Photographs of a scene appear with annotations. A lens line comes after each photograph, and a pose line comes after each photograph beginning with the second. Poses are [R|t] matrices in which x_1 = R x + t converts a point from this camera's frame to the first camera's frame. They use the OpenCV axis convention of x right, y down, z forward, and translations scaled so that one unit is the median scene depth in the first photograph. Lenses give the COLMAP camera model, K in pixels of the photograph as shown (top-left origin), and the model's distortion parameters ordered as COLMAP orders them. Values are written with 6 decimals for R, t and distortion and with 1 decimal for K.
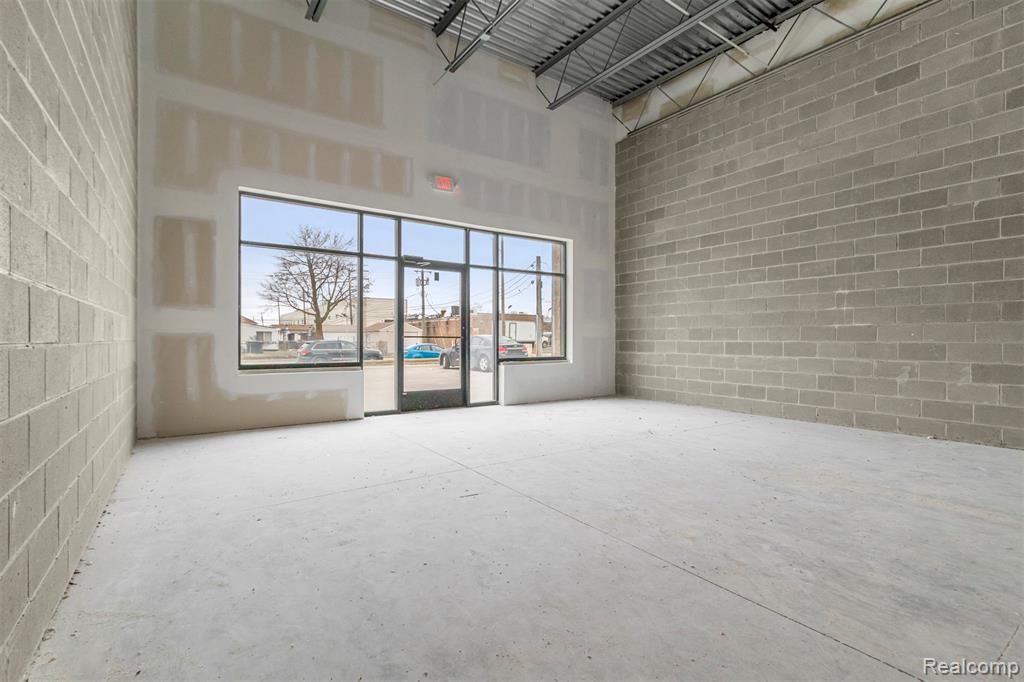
lens RADIAL K [[478.4, 0, 483.6], [0, 478.4, 335.7], [0, 0, 1]] dist [0.007971, -0.001523]
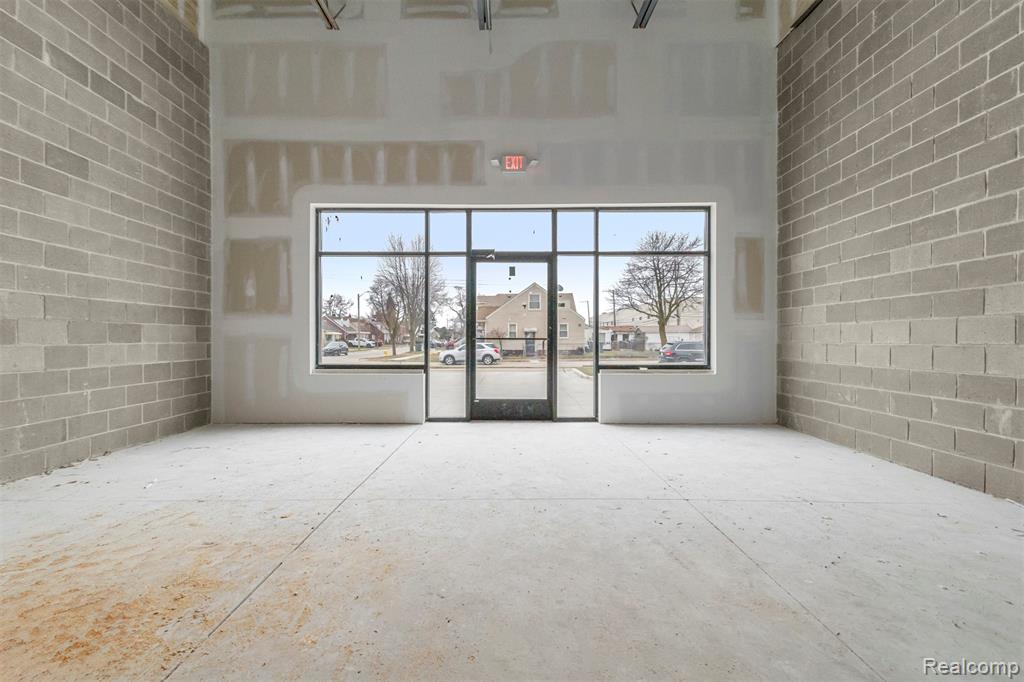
lens RADIAL K [[478.4, 0, 508.3], [0, 478.4, 334.8], [0, 0, 1]] dist [0.007971, -0.001523]
pose [[0.829541, -0.008796, -0.558377, 0.380600], [0.007274, 0.999961, -0.004946, 0.000277], [0.558399, 0.000042, 0.829573, 0.265472]]
